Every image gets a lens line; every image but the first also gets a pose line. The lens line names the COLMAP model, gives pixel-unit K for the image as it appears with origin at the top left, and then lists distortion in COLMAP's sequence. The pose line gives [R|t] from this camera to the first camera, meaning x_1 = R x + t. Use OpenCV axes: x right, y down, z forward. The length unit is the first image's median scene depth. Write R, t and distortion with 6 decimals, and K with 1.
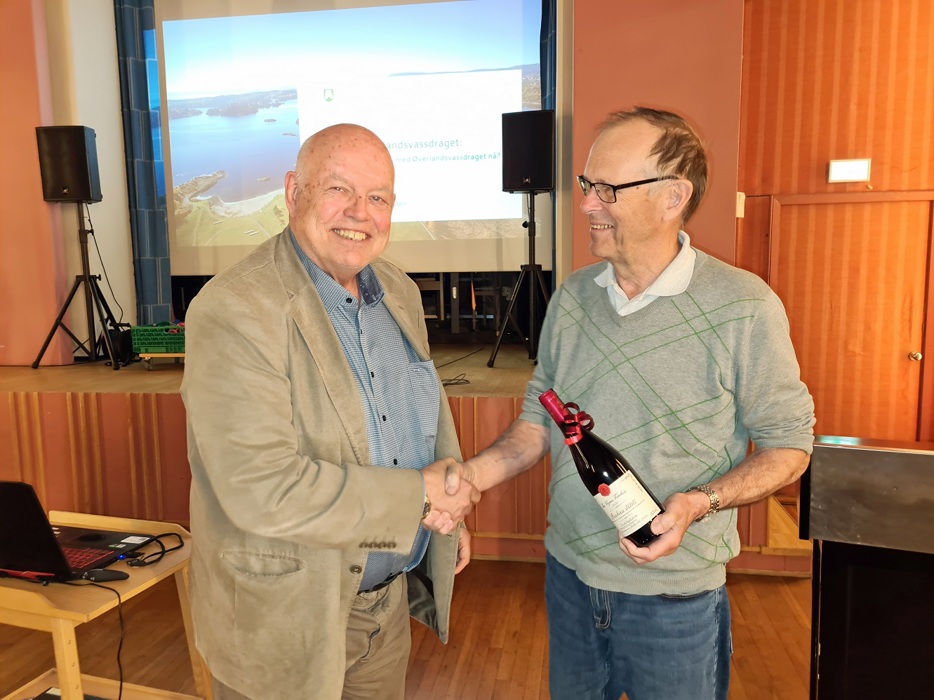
lens RADIAL K [[711.9, 0, 474.5], [0, 711.9, 351.7], [0, 0, 1]] dist [0.036192, -0.009897]
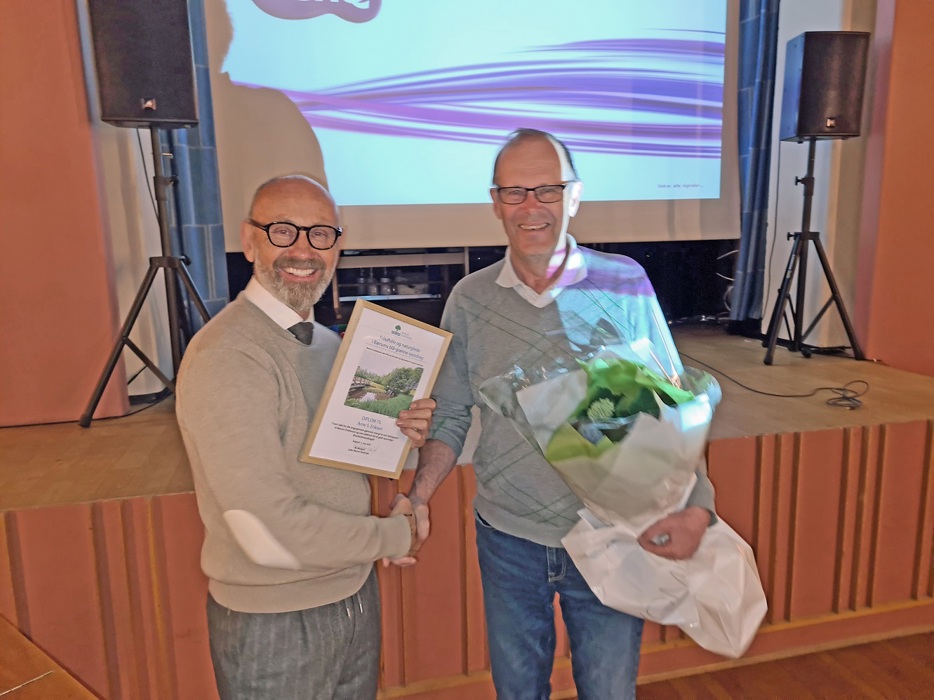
lens RADIAL K [[711.9, 0, 474.5], [0, 711.9, 351.7], [0, 0, 1]] dist [0.036192, -0.009897]
pose [[0.916539, -0.075467, 0.392760, -0.494839], [0.056794, 0.996643, 0.058967, -0.045431], [-0.395892, -0.031739, 0.917749, 0.336835]]
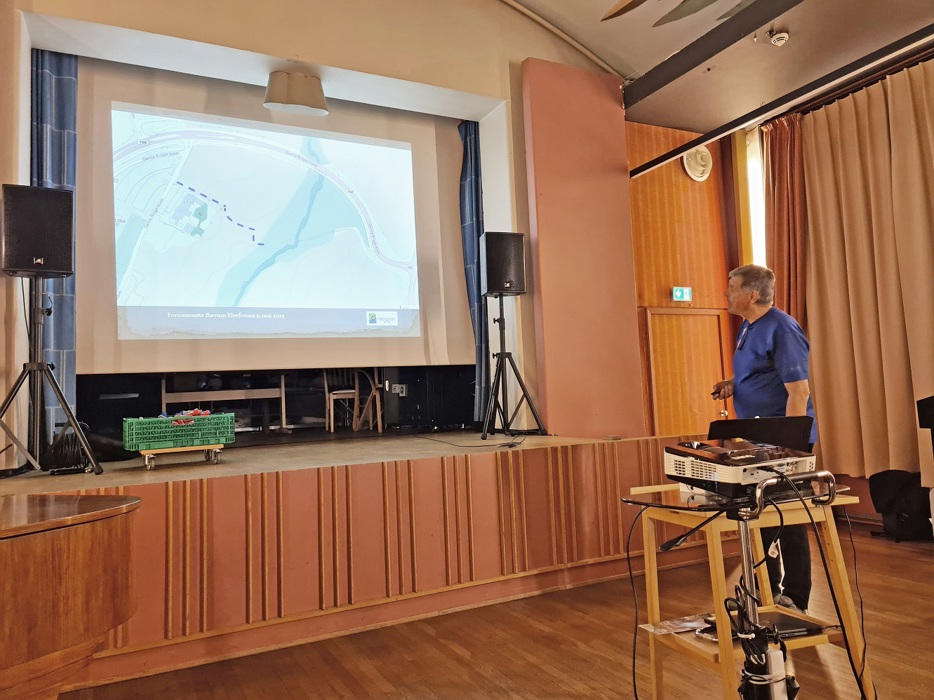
lens RADIAL K [[721.0, 0, 497.8], [0, 721.0, 330.3], [0, 0, 1]] dist [0.042354, -0.010670]
pose [[0.796313, 0.034502, 0.603901, -0.568058], [0.105649, 0.975093, -0.195019, 0.066727], [-0.595588, 0.219098, 0.772833, 0.040246]]
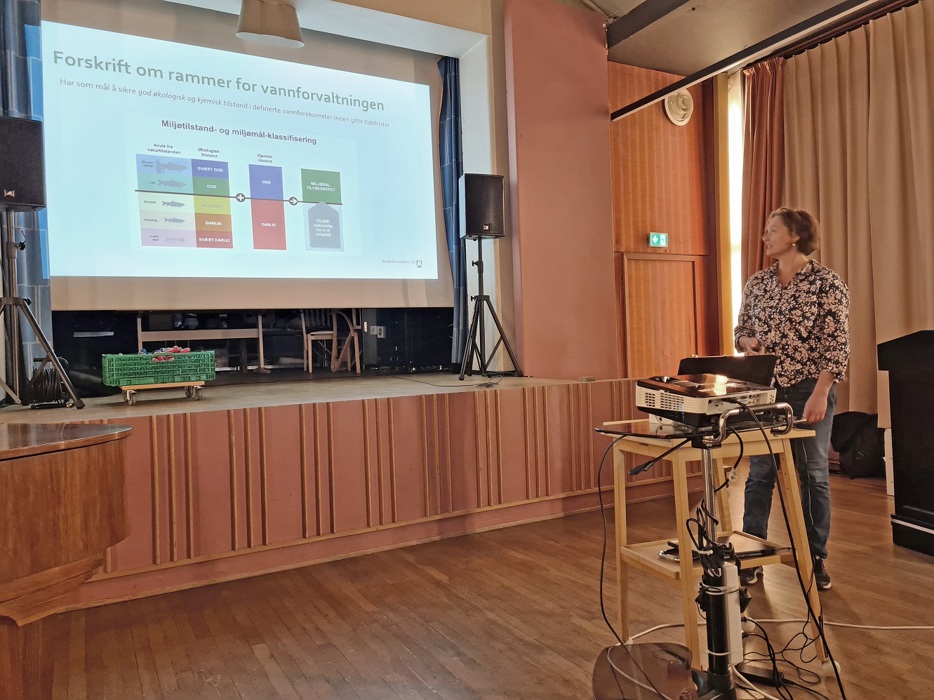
lens RADIAL K [[719.2, 0, 497.5], [0, 719.2, 341.2], [0, 0, 1]] dist [0.053703, -0.036227]
pose [[0.776058, -0.011678, 0.630554, -0.577028], [0.098190, 0.989873, -0.102516, 0.072226], [-0.622971, 0.141472, 0.769346, 0.033439]]
